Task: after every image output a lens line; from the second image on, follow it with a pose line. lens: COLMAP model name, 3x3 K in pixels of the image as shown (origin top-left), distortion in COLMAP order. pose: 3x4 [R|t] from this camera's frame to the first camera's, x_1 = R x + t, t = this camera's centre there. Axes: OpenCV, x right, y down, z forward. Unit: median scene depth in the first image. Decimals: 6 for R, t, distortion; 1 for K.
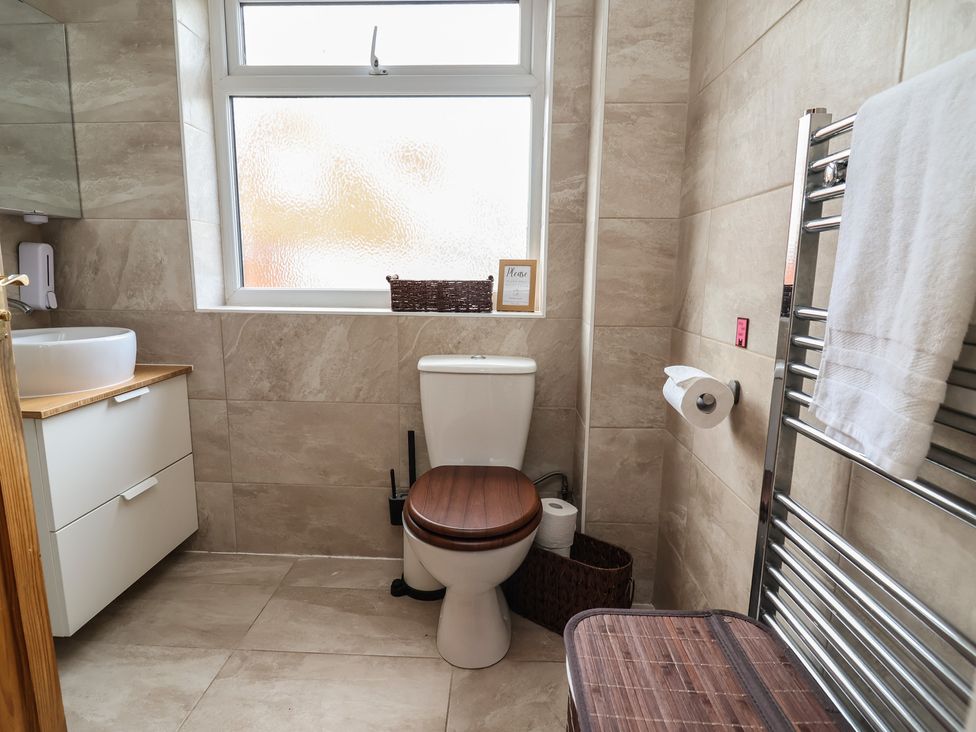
lens RADIAL K [[510.4, 0, 488.0], [0, 510.4, 366.0], [0, 0, 1]] dist [-0.010911, -0.008641]
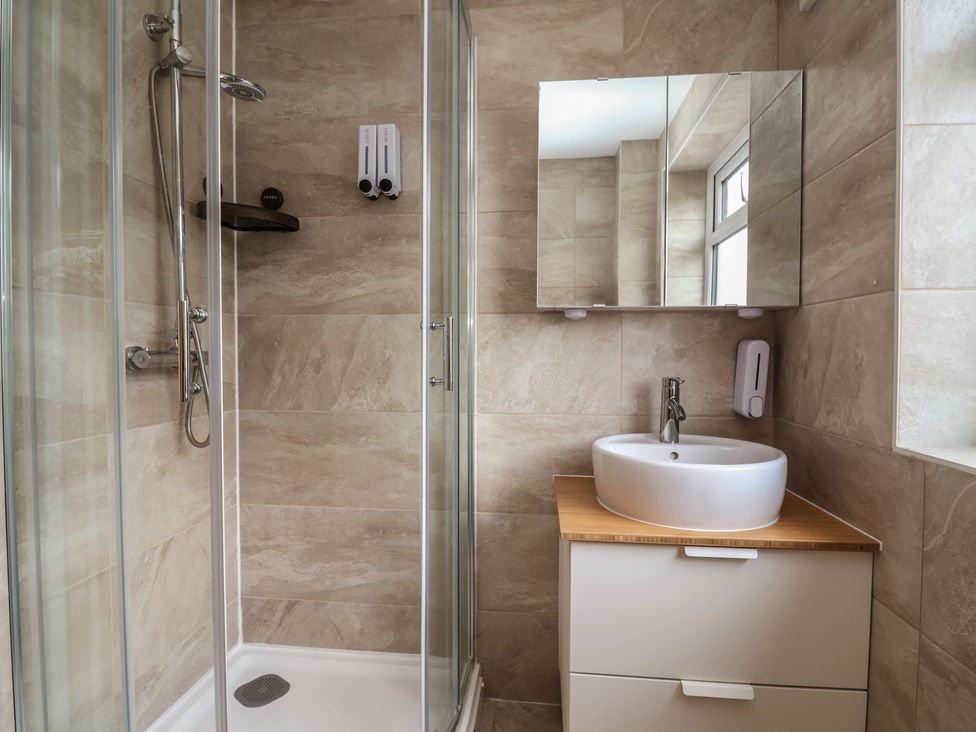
lens RADIAL K [[533.8, 0, 488.0], [0, 533.8, 366.0], [0, 0, 1]] dist [-0.019003, -0.001498]
pose [[-0.079052, 0.010107, -0.996819, 0.036239], [-0.187110, 0.982026, 0.024795, -0.132665], [0.979153, 0.188475, -0.075740, 0.607213]]
